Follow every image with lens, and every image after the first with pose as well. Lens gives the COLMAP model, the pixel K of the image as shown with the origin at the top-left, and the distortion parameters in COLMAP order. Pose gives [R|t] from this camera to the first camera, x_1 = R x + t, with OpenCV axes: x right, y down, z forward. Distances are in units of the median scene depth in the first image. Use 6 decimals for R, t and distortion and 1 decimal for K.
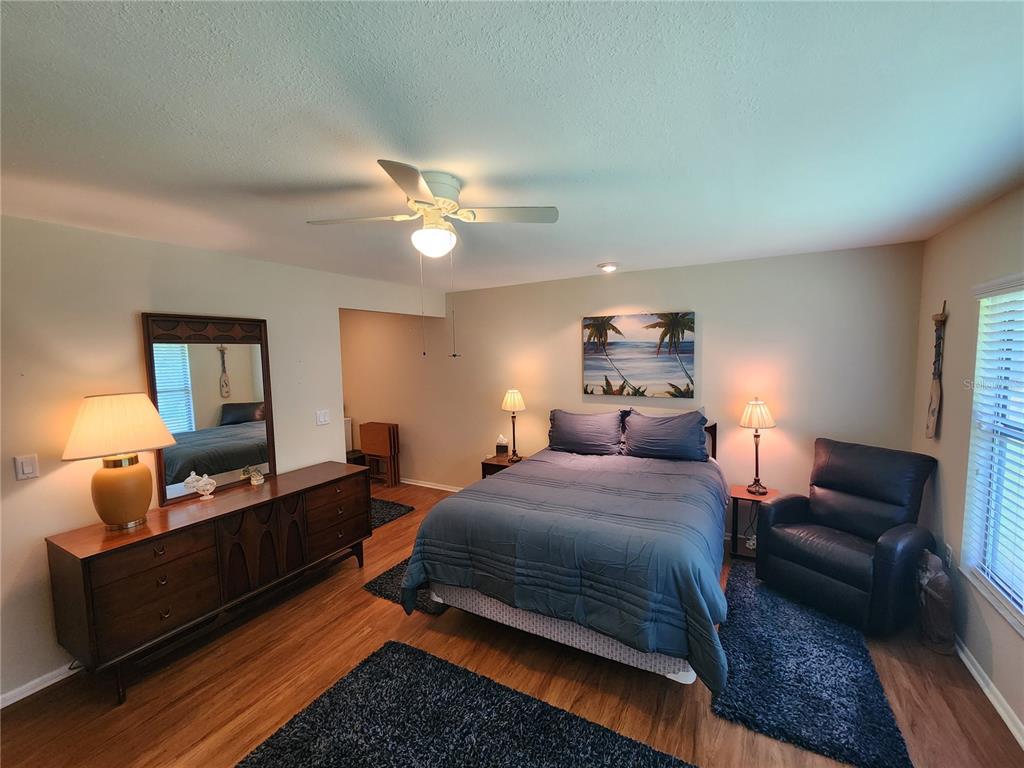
lens RADIAL K [[419.7, 0, 514.2], [0, 419.7, 384.2], [0, 0, 1]] dist [-0.001869, -0.000880]
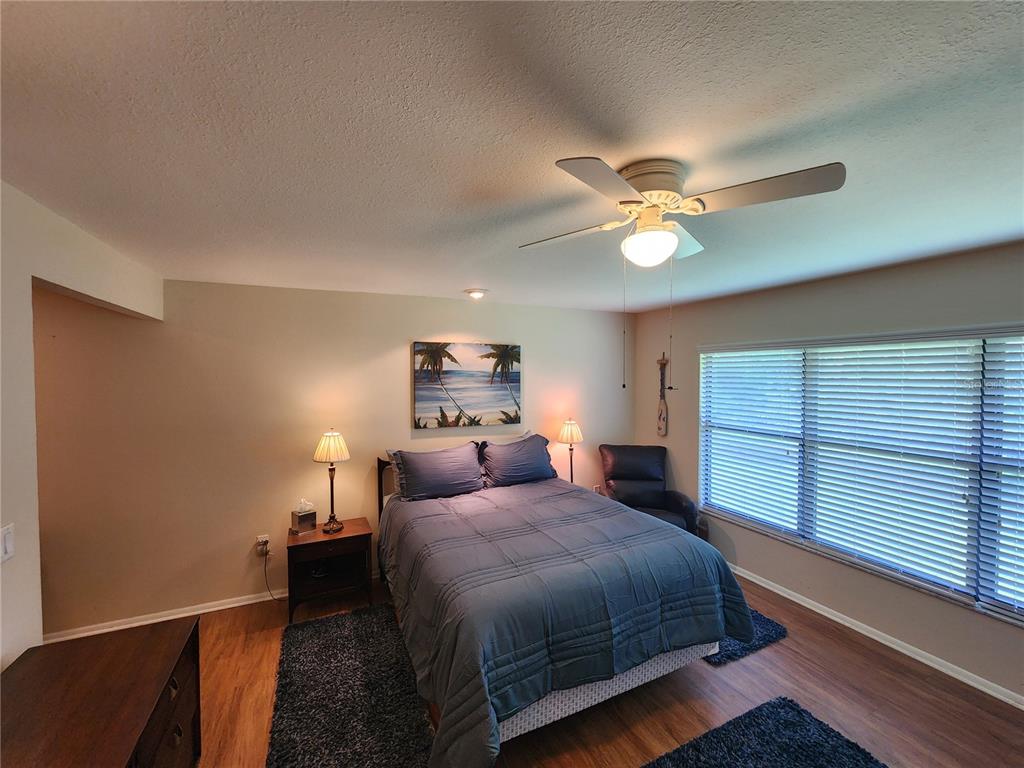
lens RADIAL K [[419.7, 0, 514.2], [0, 419.7, 384.2], [0, 0, 1]] dist [-0.001869, -0.000880]
pose [[0.586096, -0.003362, 0.810235, -0.463665], [0.054698, 0.997874, -0.035426, -0.029993], [-0.808393, 0.065081, 0.585034, 0.350360]]
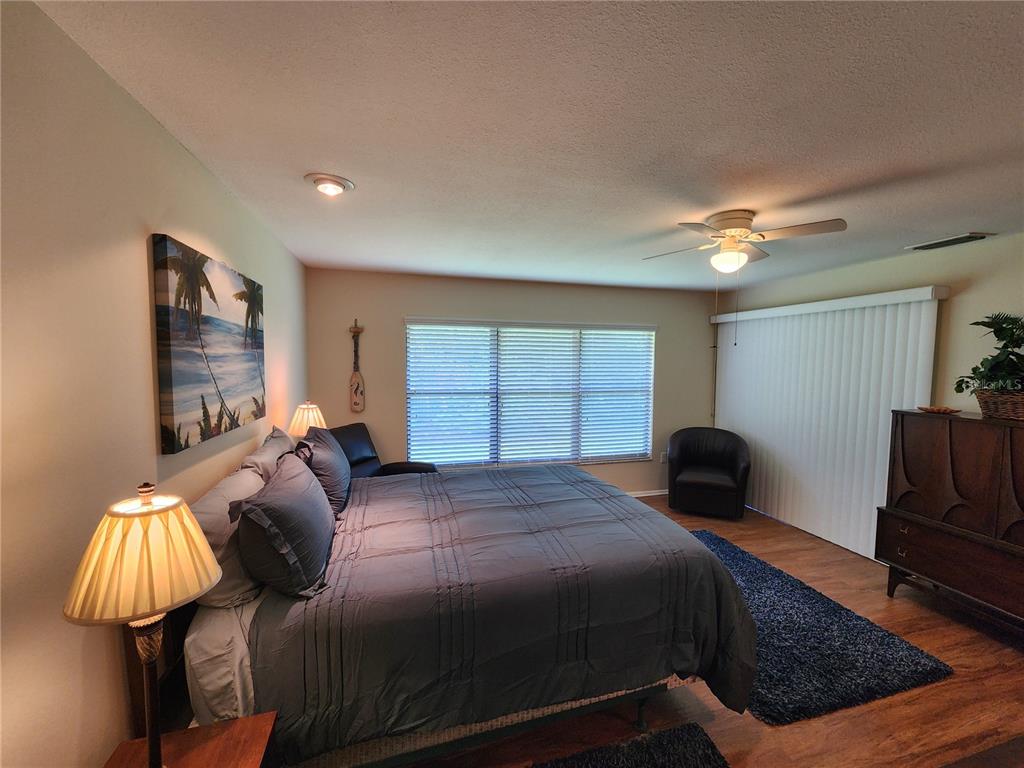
lens RADIAL K [[419.7, 0, 514.2], [0, 419.7, 384.2], [0, 0, 1]] dist [-0.001869, -0.000880]
pose [[-0.698835, -0.032407, 0.714548, -0.315065], [0.060101, 0.992780, 0.103805, -0.059966], [-0.712753, 0.115488, -0.691842, 1.139880]]
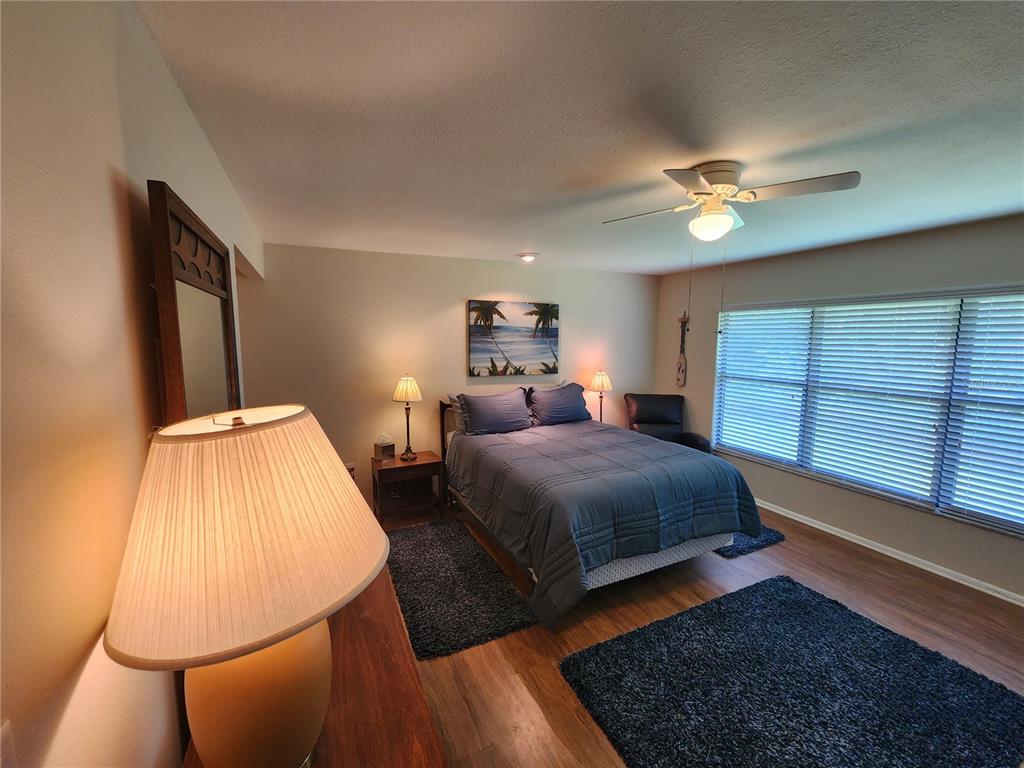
lens RADIAL K [[419.7, 0, 514.2], [0, 419.7, 384.2], [0, 0, 1]] dist [-0.001869, -0.000880]
pose [[0.582052, -0.071920, 0.809965, -0.648099], [0.049818, 0.997364, 0.052760, -0.007212], [-0.811624, 0.009641, 0.584100, 0.363109]]
